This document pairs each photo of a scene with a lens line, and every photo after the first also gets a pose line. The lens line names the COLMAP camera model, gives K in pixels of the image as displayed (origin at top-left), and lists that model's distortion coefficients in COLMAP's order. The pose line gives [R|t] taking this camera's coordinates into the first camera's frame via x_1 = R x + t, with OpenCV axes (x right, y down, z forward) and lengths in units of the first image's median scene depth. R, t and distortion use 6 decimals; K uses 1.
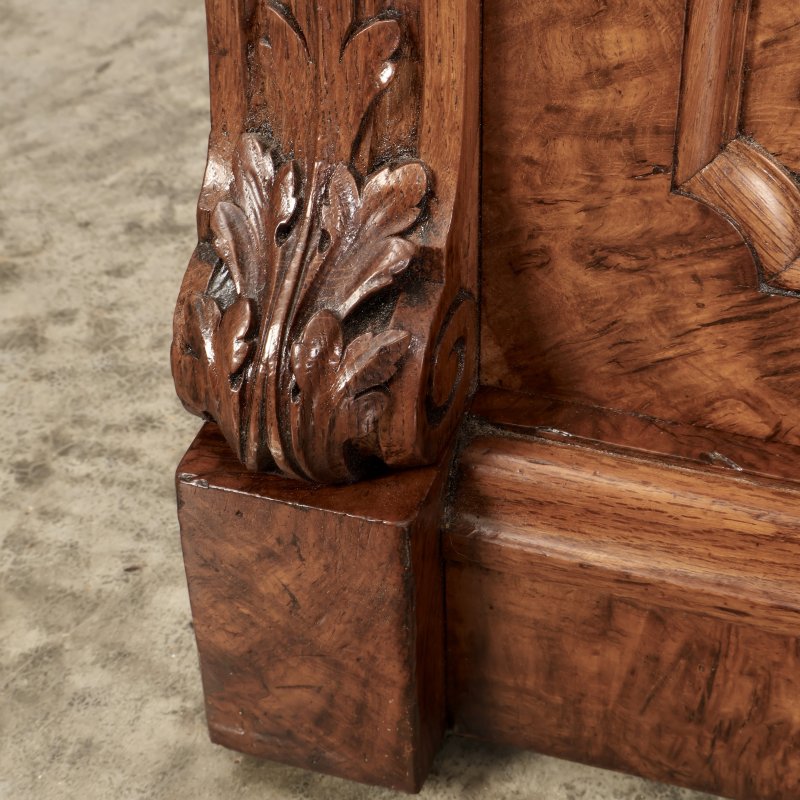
lens RADIAL K [[1816.2, 0, 400.0], [0, 1816.2, 400.0], [0, 0, 1]] dist [-0.006175, -0.041500]
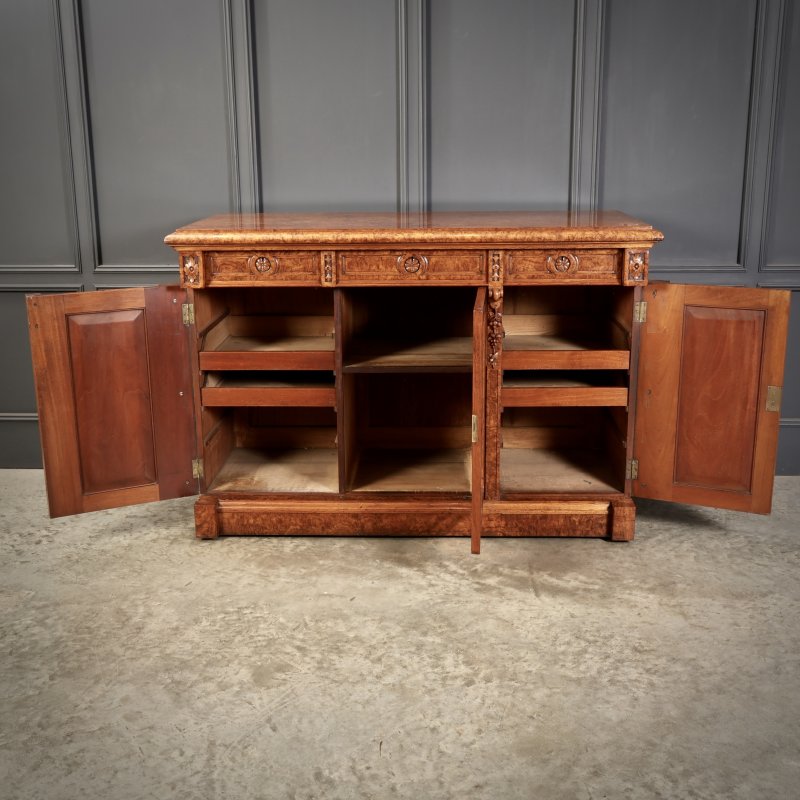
lens RADIAL K [[1037.7, 0, 400.0], [0, 1037.7, 400.0], [0, 0, 1]] dist [-0.006651, -0.023245]
pose [[0.958501, -0.062396, 0.278176, -0.655370], [0.172370, 0.904041, -0.391151, 2.221199], [-0.227076, 0.422868, 0.877279, -5.314822]]
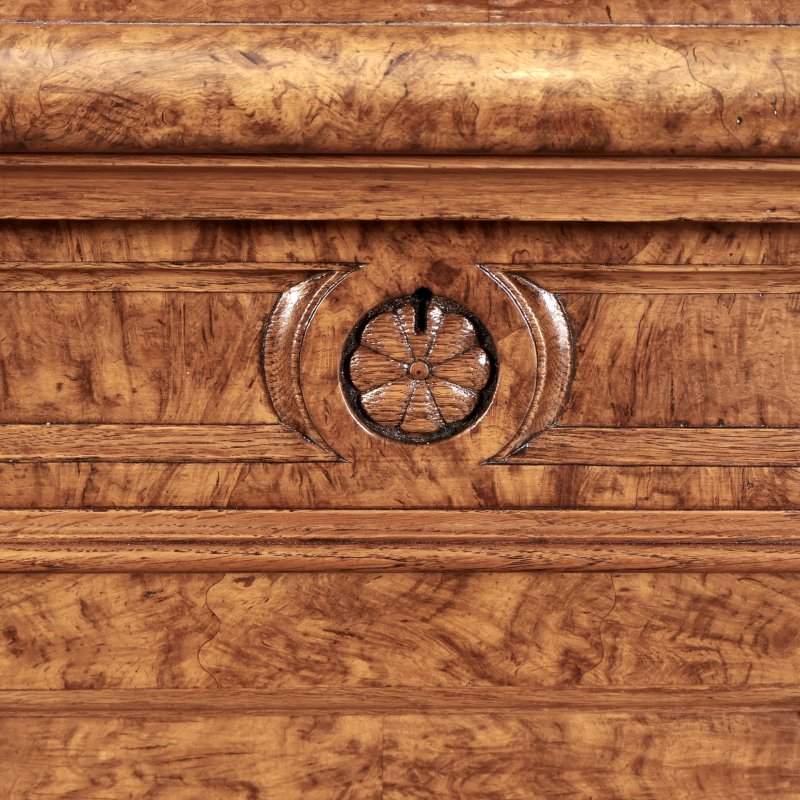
lens RADIAL K [[1512.1, 0, 400.0], [0, 1512.1, 400.0], [0, 0, 1]] dist [0.012060, -0.064327]
pose [[0.940422, -0.066264, 0.333490, 0.866827], [0.193637, 0.910604, -0.365109, -0.562374], [-0.279484, 0.407933, 0.869183, -1.031415]]
